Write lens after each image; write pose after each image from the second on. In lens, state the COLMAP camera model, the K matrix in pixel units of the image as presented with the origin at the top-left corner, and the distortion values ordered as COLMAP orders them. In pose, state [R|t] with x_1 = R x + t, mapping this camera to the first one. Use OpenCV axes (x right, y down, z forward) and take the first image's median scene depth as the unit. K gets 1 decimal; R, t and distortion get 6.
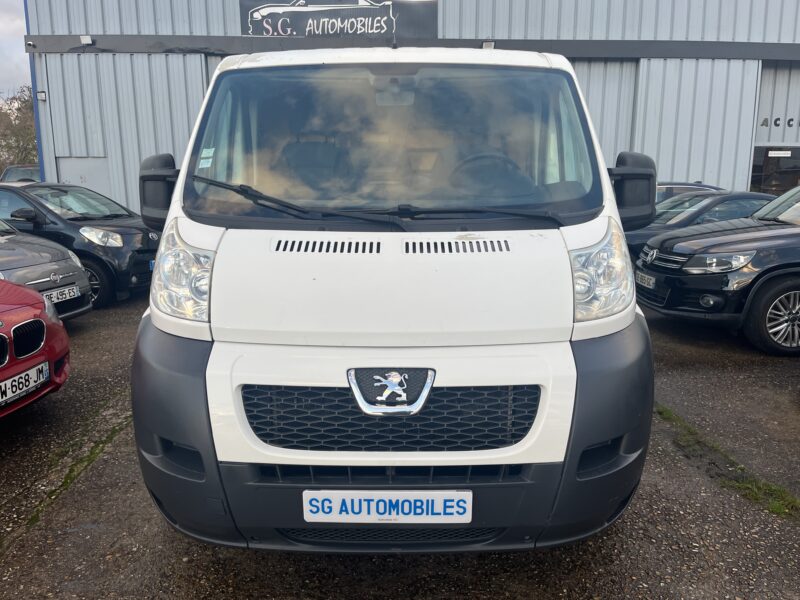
lens RADIAL K [[612.9, 0, 410.6], [0, 612.9, 298.9], [0, 0, 1]] dist [-0.001404, 0.003655]
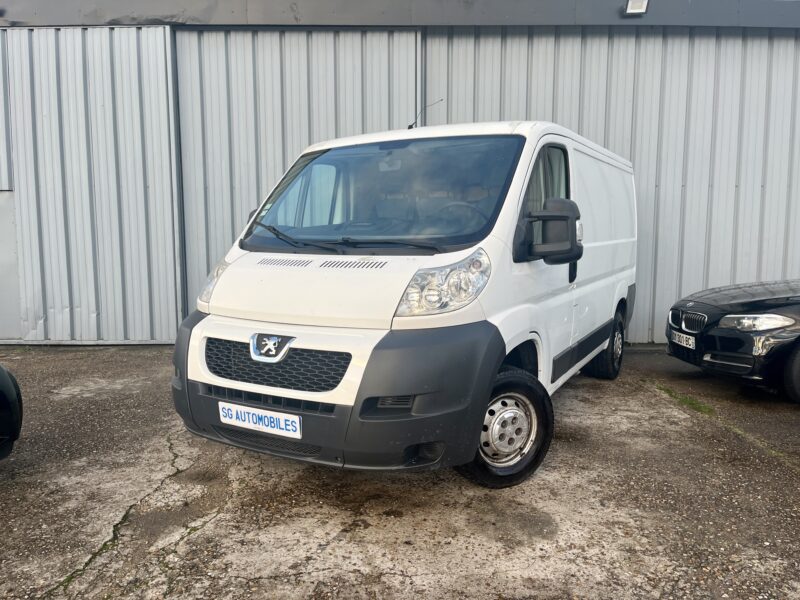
lens RADIAL K [[605.1, 0, 404.2], [0, 605.1, 301.4], [0, 0, 1]] dist [0.076541, -0.110021]
pose [[0.873900, 0.054592, -0.483030, 1.043742], [-0.094195, 0.993858, -0.058091, 0.088120], [0.476892, 0.096264, 0.873674, -0.239154]]
